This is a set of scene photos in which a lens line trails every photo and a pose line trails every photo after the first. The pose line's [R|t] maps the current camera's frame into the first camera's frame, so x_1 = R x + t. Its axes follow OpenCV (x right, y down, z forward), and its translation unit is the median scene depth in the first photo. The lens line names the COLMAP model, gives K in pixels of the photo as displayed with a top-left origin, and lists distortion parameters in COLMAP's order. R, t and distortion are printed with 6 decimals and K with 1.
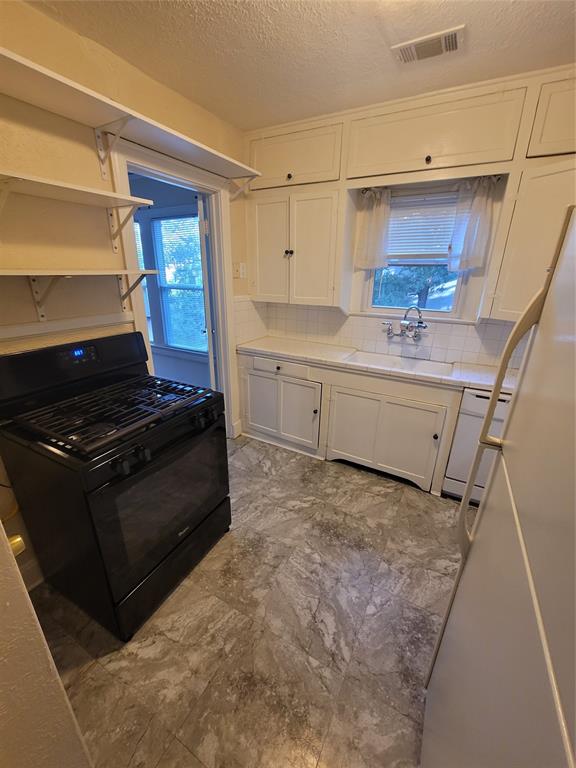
lens RADIAL K [[313.4, 0, 287.8], [0, 313.4, 386.0], [0, 0, 1]] dist [-0.000435, -0.000380]
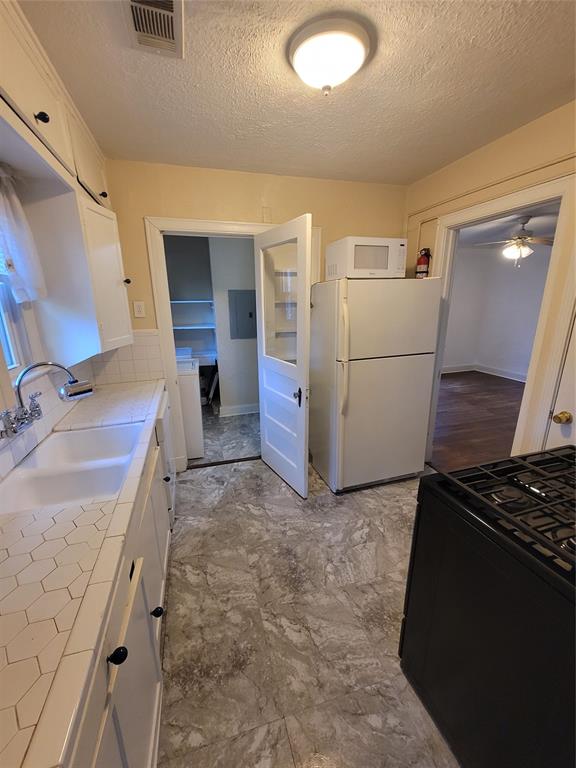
lens RADIAL K [[313.4, 0, 292.0], [0, 313.4, 383.9], [0, 0, 1]] dist [-0.000435, -0.000380]
pose [[-0.717396, -0.184494, 0.671792, -0.344314], [0.245412, 0.835560, 0.491541, -0.423969], [-0.652009, 0.517496, -0.554150, 1.157689]]
